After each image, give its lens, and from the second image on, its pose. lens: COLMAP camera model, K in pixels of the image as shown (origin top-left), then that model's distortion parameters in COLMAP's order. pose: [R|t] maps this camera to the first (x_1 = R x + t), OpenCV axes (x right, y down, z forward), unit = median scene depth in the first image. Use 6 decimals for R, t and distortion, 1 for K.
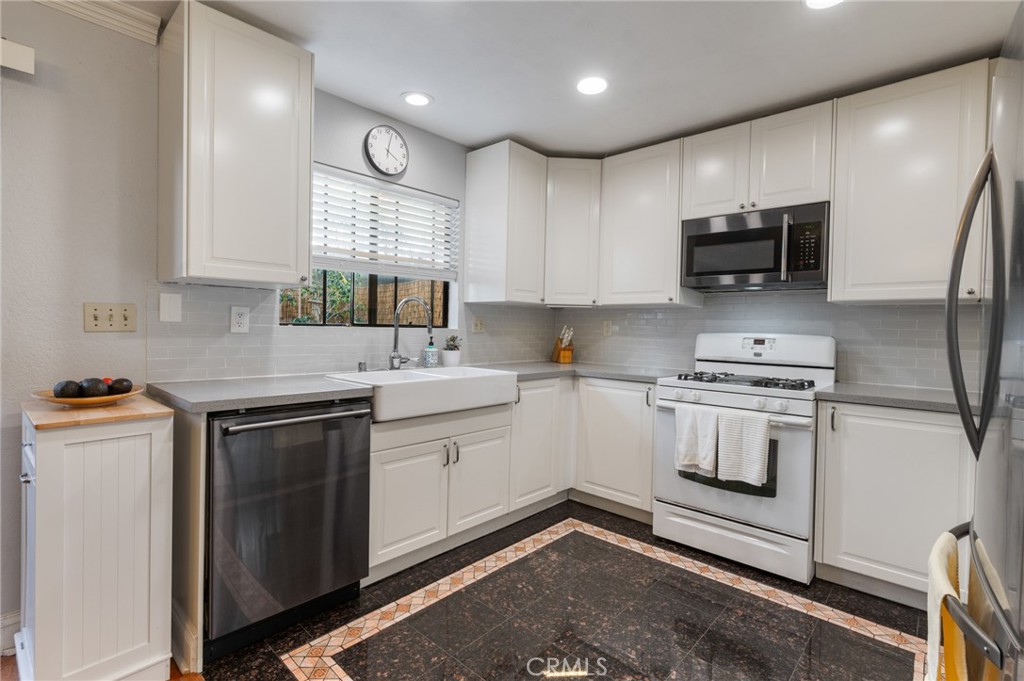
lens RADIAL K [[472.1, 0, 507.3], [0, 472.1, 336.4], [0, 0, 1]] dist [-0.001047, -0.000041]
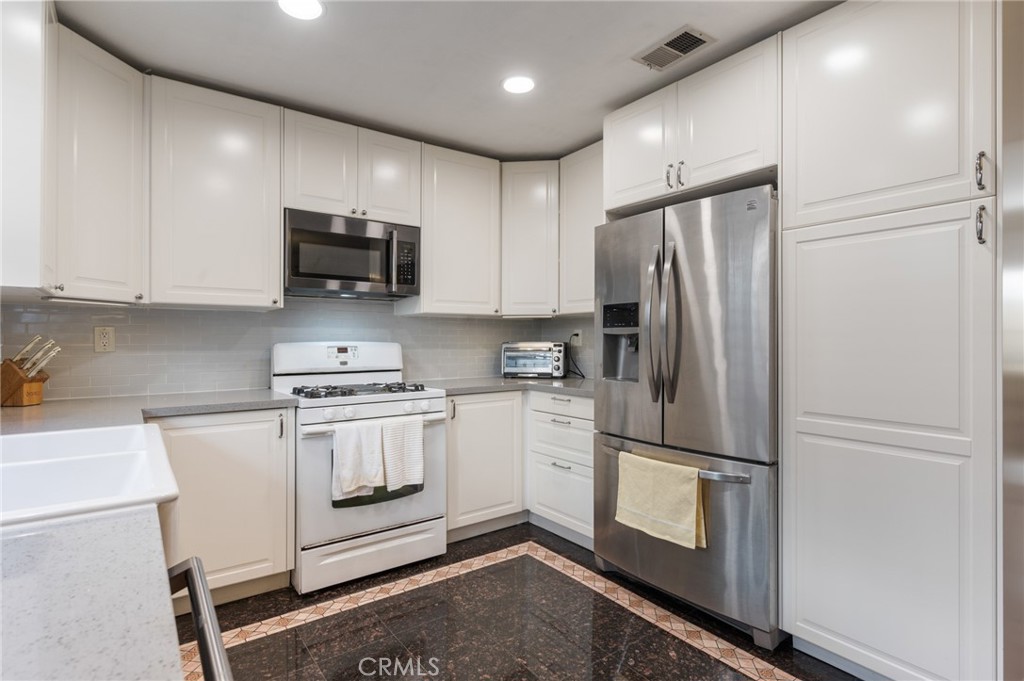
lens RADIAL K [[514.3, 0, 512.0], [0, 514.3, 340.5], [0, 0, 1]] dist [0.002781, 0.000287]
pose [[0.197816, -0.022831, 0.979973, -0.497432], [0.023762, 0.999547, 0.018491, -0.022036], [-0.979951, 0.019628, 0.198269, 0.491048]]
